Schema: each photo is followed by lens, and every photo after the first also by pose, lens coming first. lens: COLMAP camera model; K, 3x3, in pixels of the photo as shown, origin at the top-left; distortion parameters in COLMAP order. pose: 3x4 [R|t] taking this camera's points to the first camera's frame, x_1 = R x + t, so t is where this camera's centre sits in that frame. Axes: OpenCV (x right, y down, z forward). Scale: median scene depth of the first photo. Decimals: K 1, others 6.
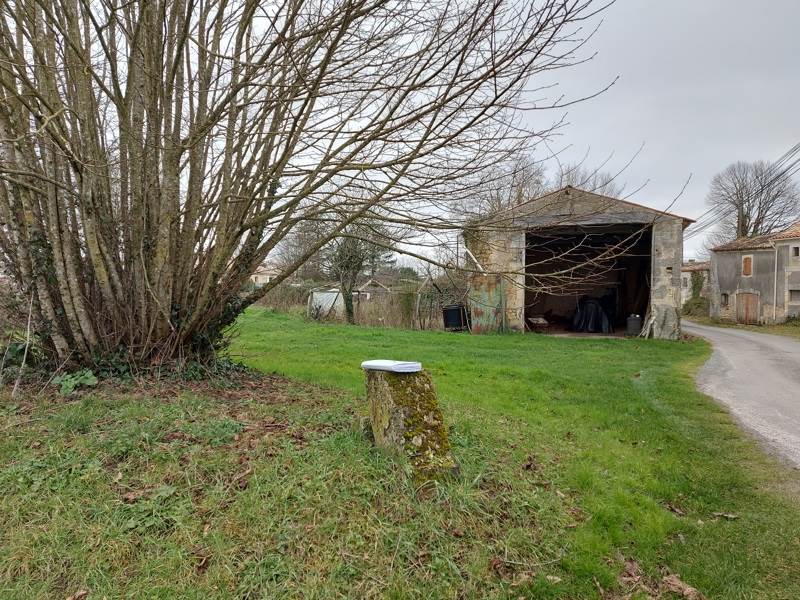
lens RADIAL K [[573.8, 0, 399.0], [0, 573.8, 304.5], [0, 0, 1]] dist [0.119940, -0.131170]
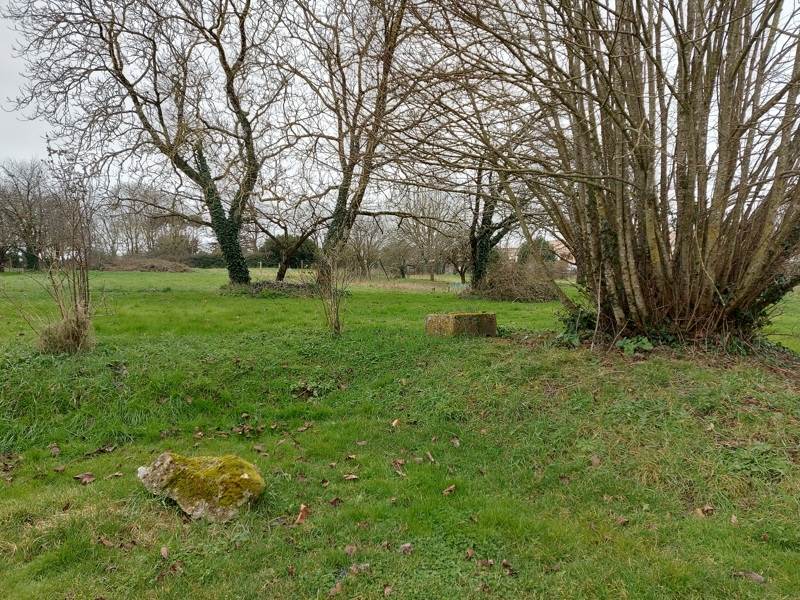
lens RADIAL K [[573.8, 0, 399.0], [0, 573.8, 304.5], [0, 0, 1]] dist [0.119940, -0.131170]
pose [[0.740664, 0.034175, -0.671006, -0.106143], [-0.009191, 0.999127, 0.040741, 0.002477], [0.671813, -0.024008, 0.740332, -0.206912]]
